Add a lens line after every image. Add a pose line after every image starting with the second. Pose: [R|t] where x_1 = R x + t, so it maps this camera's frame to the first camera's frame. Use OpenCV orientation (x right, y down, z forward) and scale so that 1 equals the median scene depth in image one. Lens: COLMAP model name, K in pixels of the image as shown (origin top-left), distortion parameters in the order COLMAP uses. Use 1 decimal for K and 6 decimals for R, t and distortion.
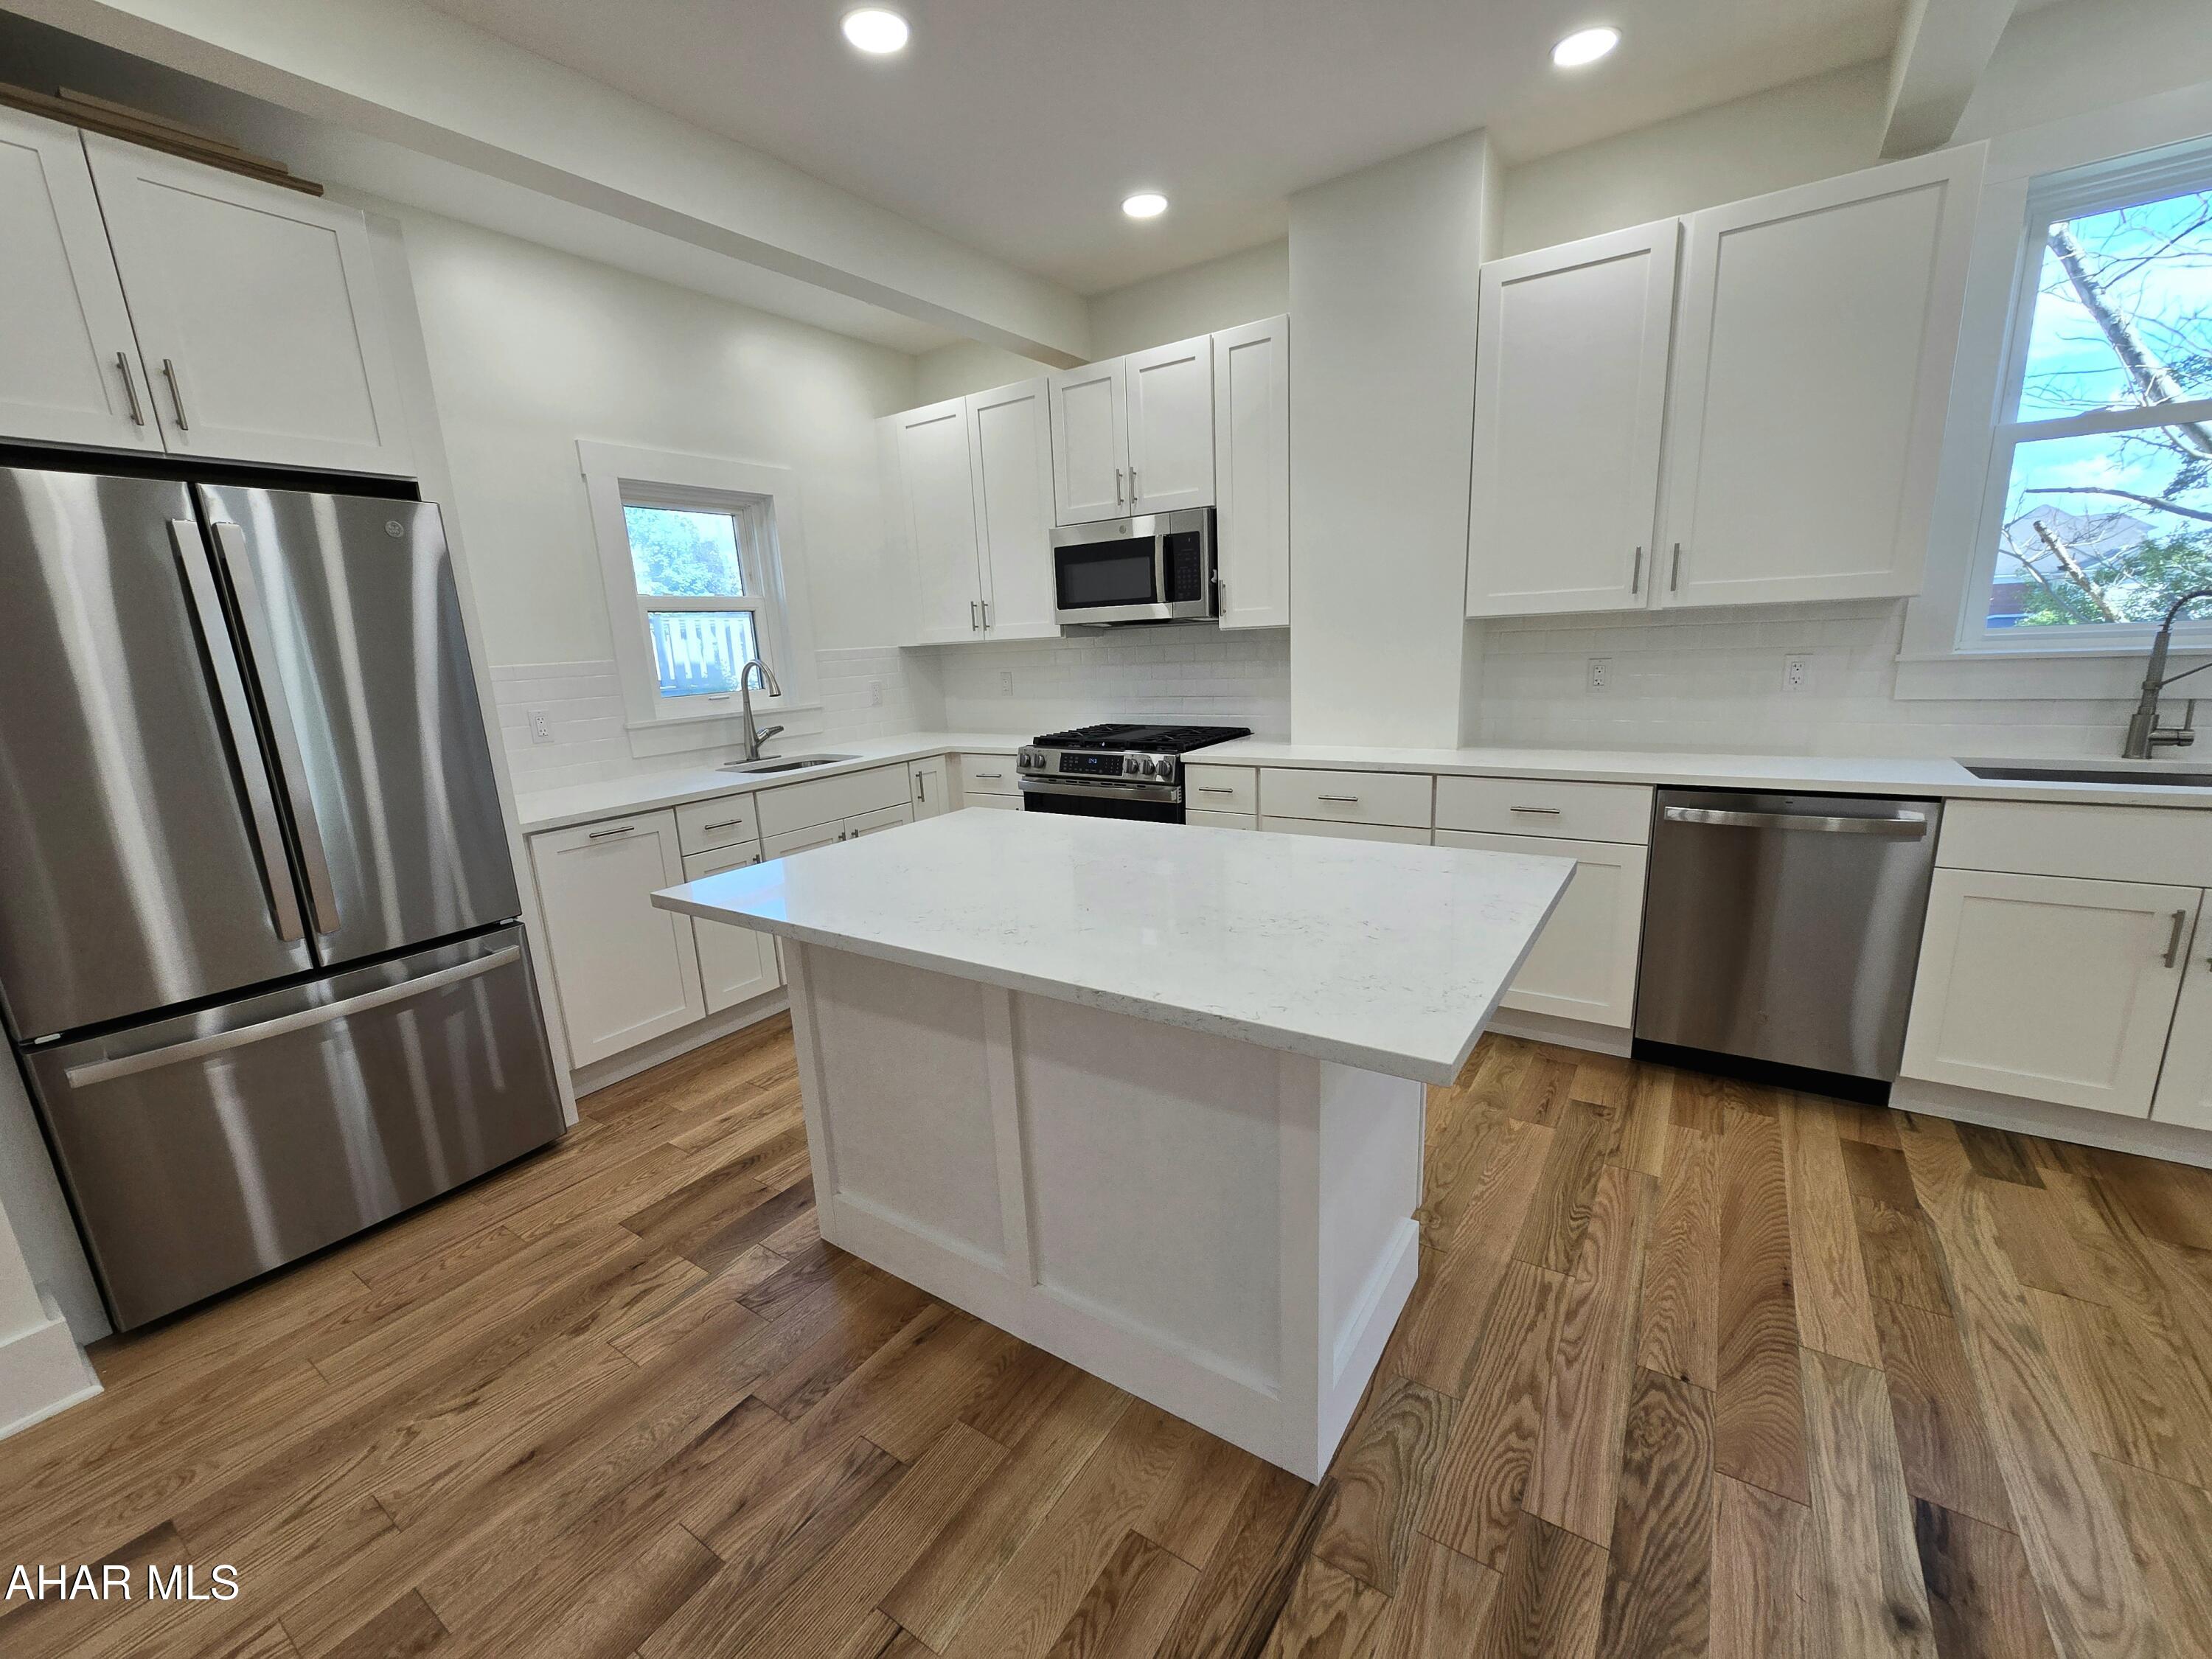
lens RADIAL K [[903.8, 0, 1113.0], [0, 903.8, 846.8], [0, 0, 1]] dist [-0.002307, 0.000697]
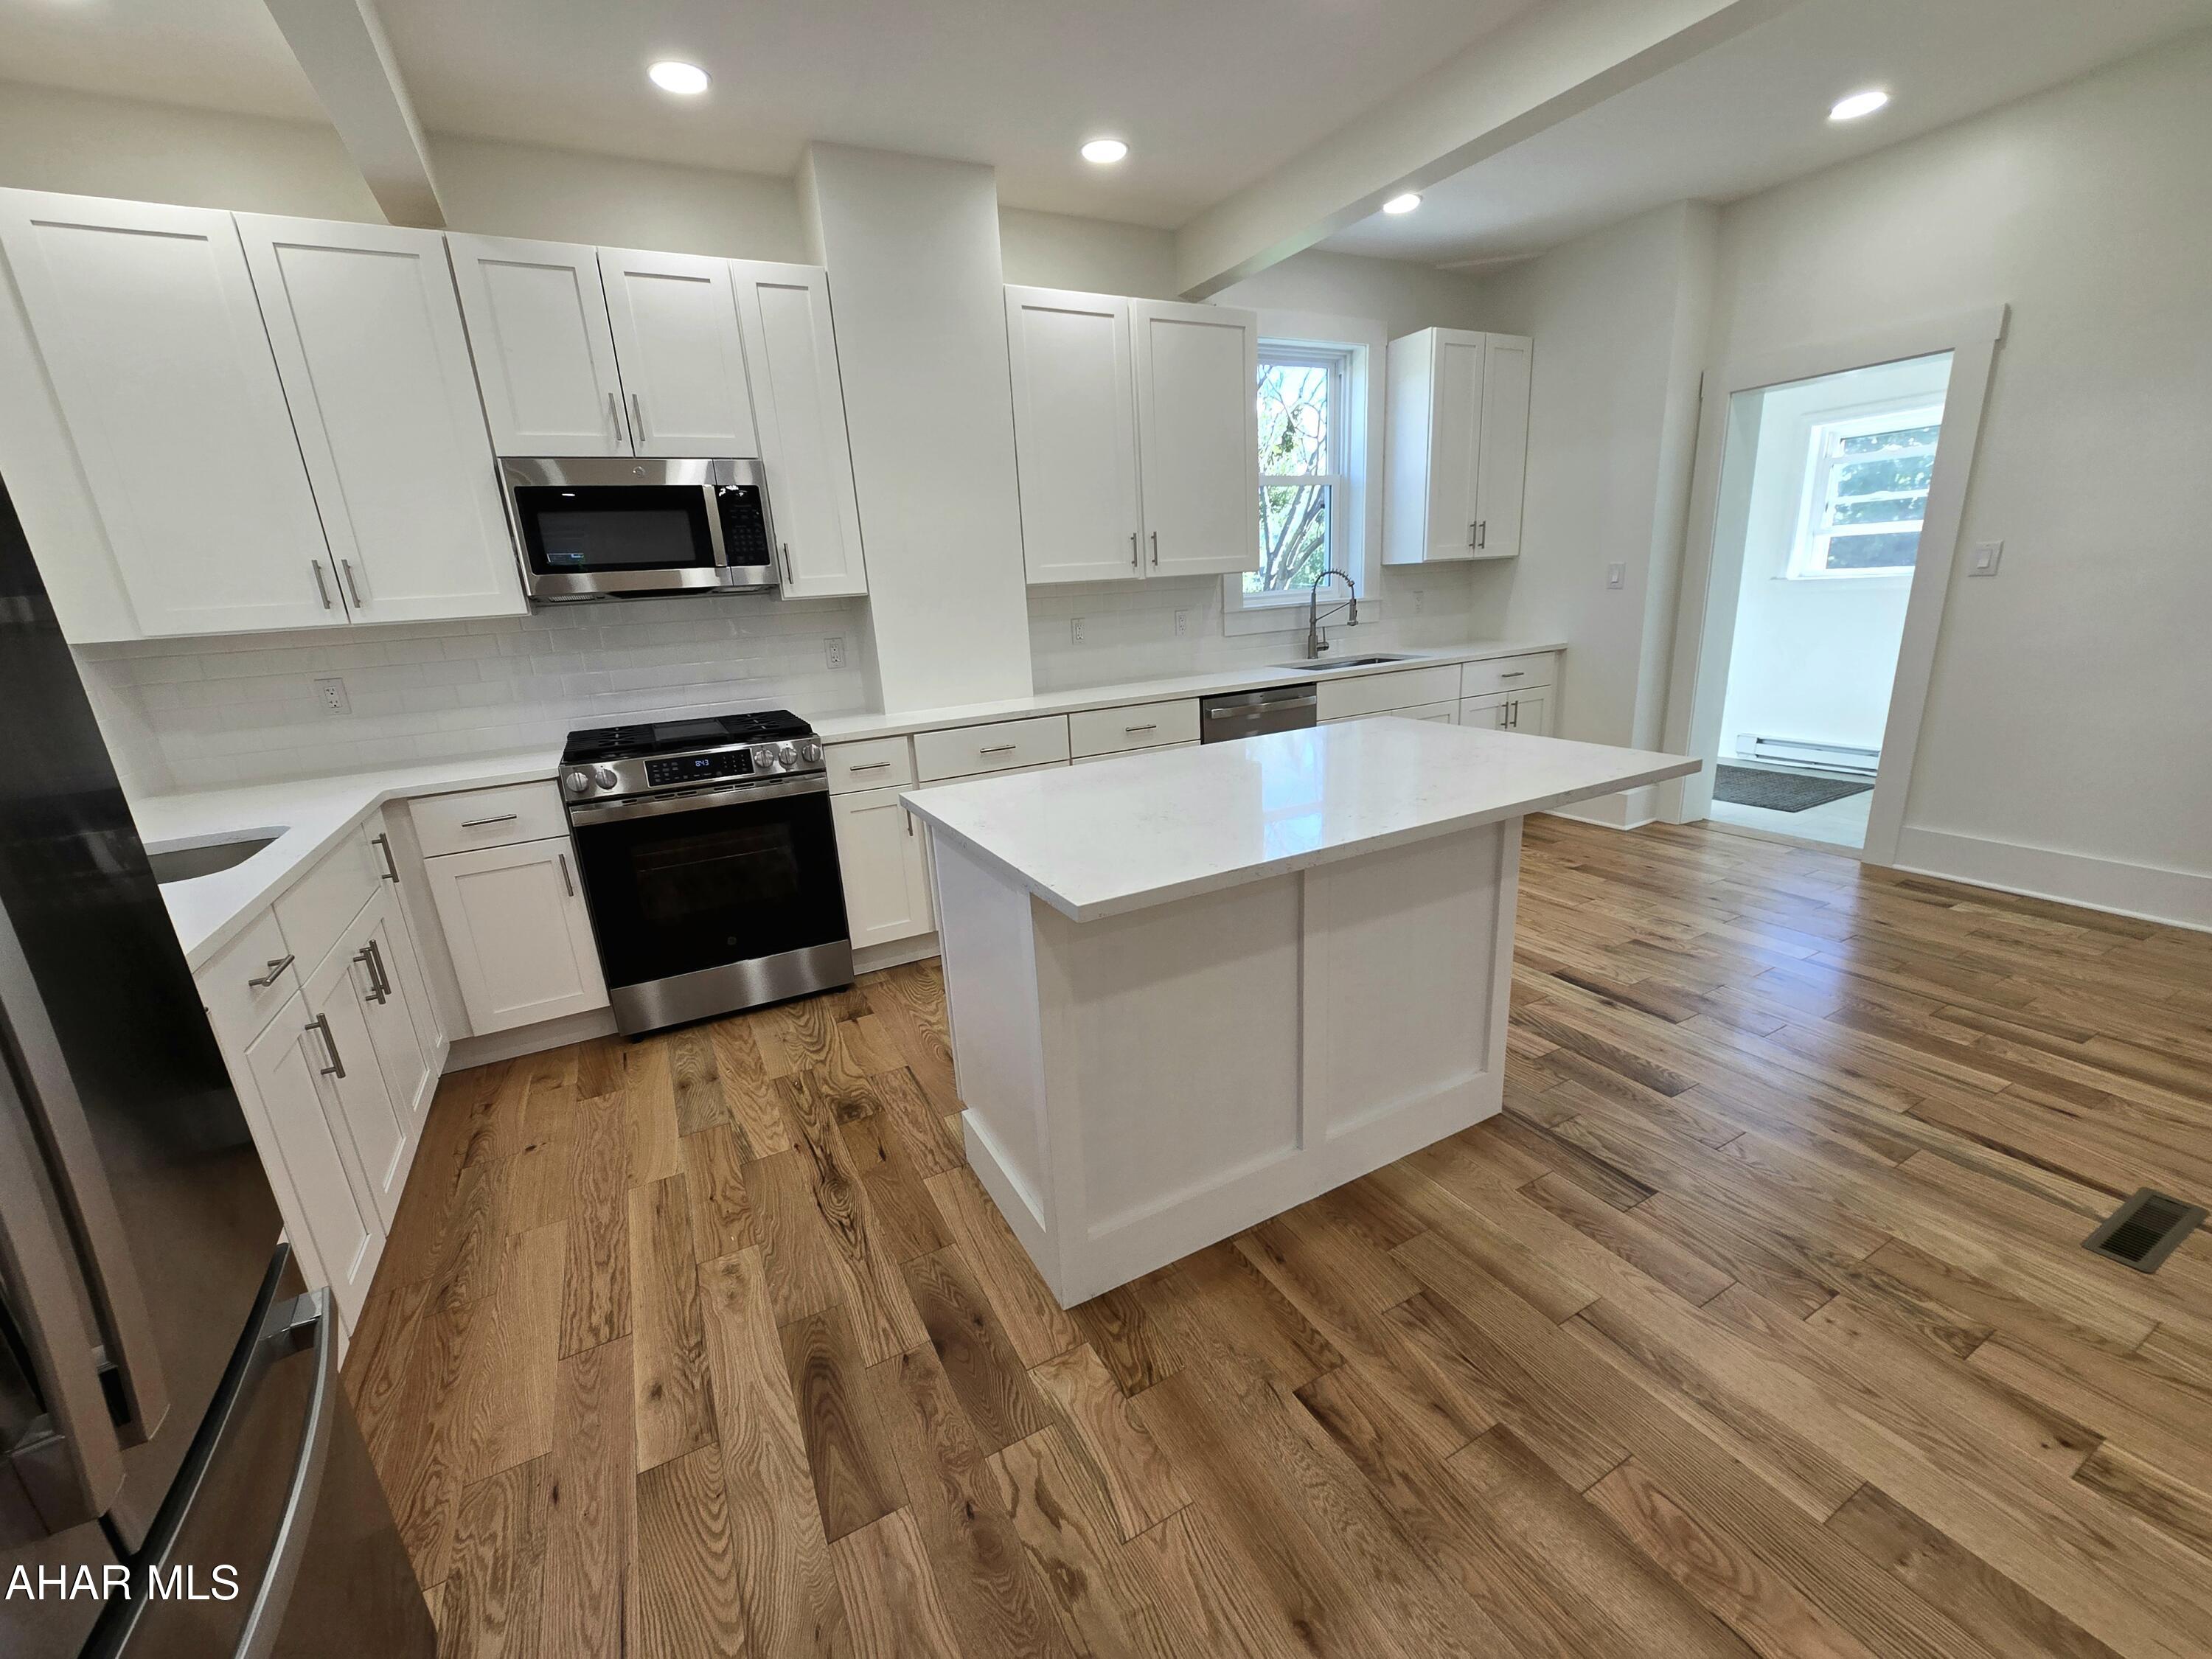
lens RADIAL K [[903.8, 0, 1113.0], [0, 903.8, 846.8], [0, 0, 1]] dist [-0.002307, 0.000697]
pose [[0.469139, -0.228171, 0.853139, -0.781762], [0.237469, 0.963059, 0.126985, -0.055178], [-0.850598, 0.143021, 0.505992, 0.423529]]
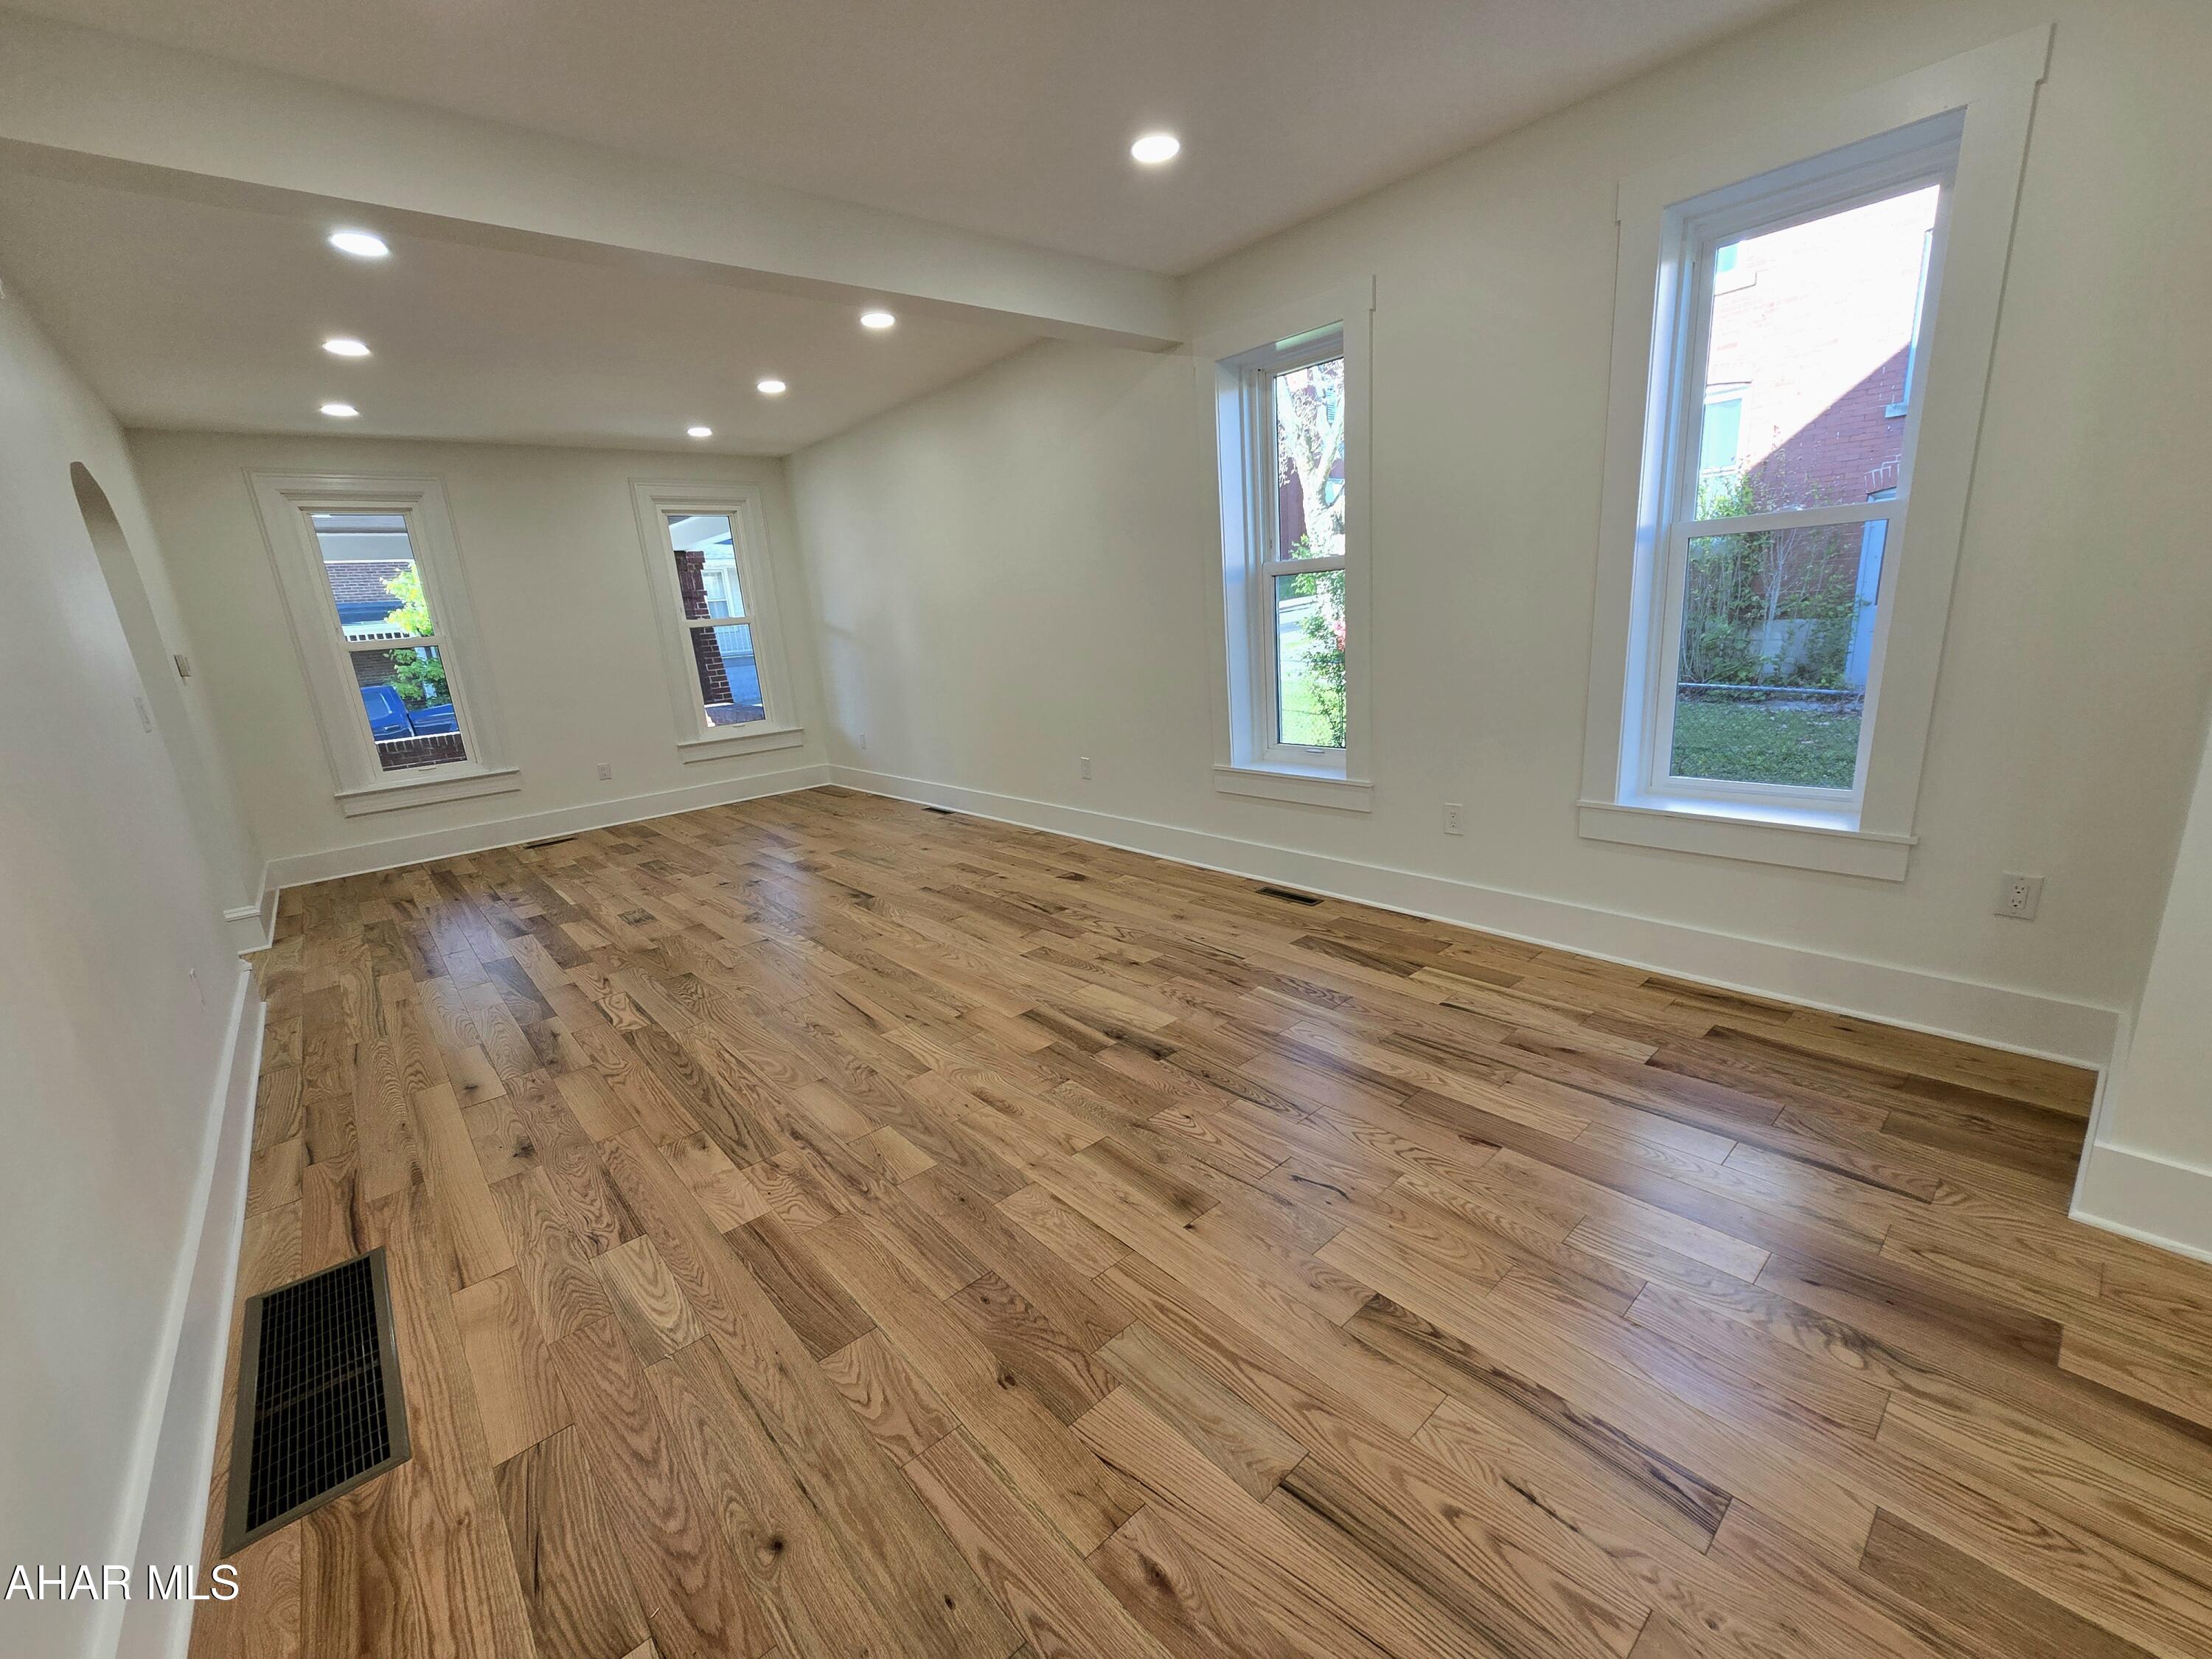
lens RADIAL K [[903.8, 0, 1113.0], [0, 903.8, 846.8], [0, 0, 1]] dist [-0.002307, 0.000697]
pose [[-0.247790, 0.308702, -0.918315, -0.075531], [-0.139940, 0.926531, 0.349224, 0.020634], [0.958654, 0.215043, -0.186385, -0.047179]]
